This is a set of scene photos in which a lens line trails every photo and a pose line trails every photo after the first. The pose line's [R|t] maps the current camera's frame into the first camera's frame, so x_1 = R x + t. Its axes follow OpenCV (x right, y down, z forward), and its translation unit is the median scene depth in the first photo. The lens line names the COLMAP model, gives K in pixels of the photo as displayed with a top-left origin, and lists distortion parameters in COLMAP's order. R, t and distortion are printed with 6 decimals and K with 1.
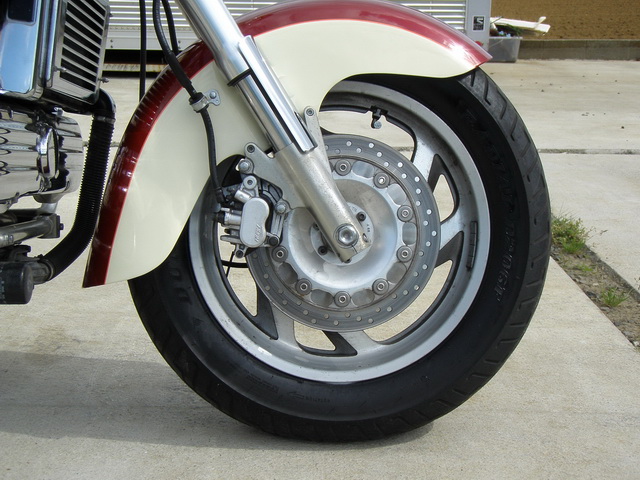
lens RADIAL K [[1025.0, 0, 318.2], [0, 1025.0, 241.3], [0, 0, 1]] dist [0.090588, 0.000000]
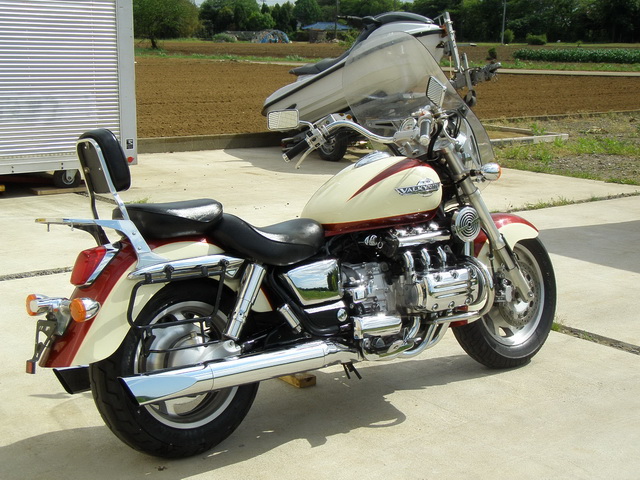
lens RADIAL K [[1025.0, 0, 319.5], [0, 1025.0, 239.4], [0, 0, 1]] dist [0.090588, 0.000000]
pose [[0.790063, -0.120427, 0.601081, -2.133213], [0.146261, 0.989228, 0.005946, -0.255870], [-0.595322, 0.083217, 0.799166, -1.017560]]
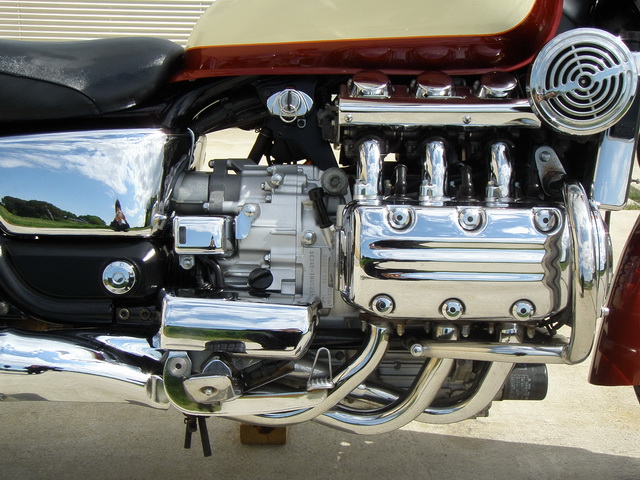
lens RADIAL K [[1025.0, 0, 320.3], [0, 1025.0, 235.8], [0, 0, 1]] dist [0.090588, 0.000000]
pose [[0.999909, 0.002668, -0.013212, -0.491504], [-0.003155, 0.999311, -0.036983, -0.063600], [0.013104, 0.037021, 0.999229, -0.038914]]
